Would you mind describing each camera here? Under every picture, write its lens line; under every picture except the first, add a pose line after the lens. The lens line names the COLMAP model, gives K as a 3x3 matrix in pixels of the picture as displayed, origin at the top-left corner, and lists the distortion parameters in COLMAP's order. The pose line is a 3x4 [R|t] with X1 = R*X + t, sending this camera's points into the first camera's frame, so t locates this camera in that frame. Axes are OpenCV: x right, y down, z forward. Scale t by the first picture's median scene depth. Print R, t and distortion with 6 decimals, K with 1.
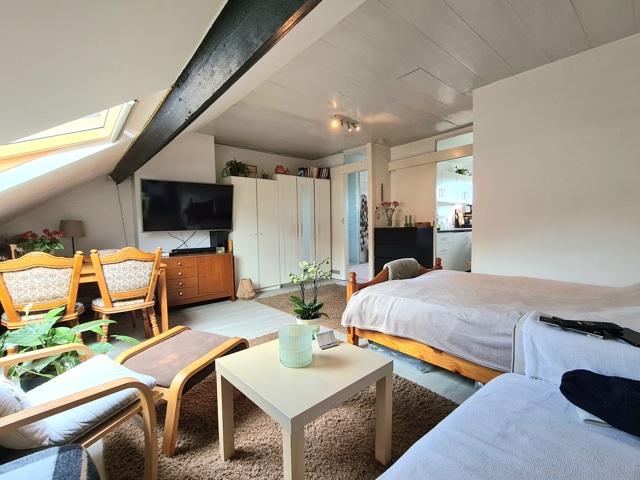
lens RADIAL K [[290.4, 0, 317.1], [0, 290.4, 247.9], [0, 0, 1]] dist [-0.000014, -0.000120]
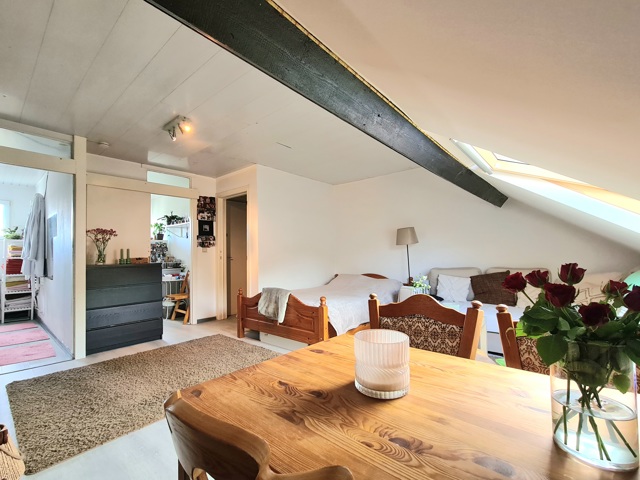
lens RADIAL K [[290.4, 0, 317.1], [0, 290.4, 247.9], [0, 0, 1]] dist [-0.000014, -0.000120]
pose [[-0.159475, 0.044595, 0.986194, -1.120800], [0.092006, 0.995303, -0.030129, -0.086307], [-0.982905, 0.085931, -0.162829, 1.254697]]
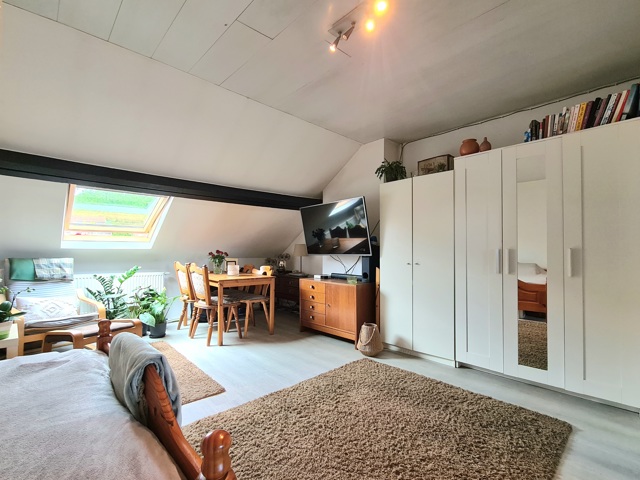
lens RADIAL K [[290.4, 0, 317.1], [0, 290.4, 247.9], [0, 0, 1]] dist [-0.000014, -0.000120]
pose [[0.037839, 0.008841, -0.999245, 0.845494], [-0.078361, 0.996908, 0.005853, -0.138335], [0.996207, 0.078080, 0.038415, 1.511959]]
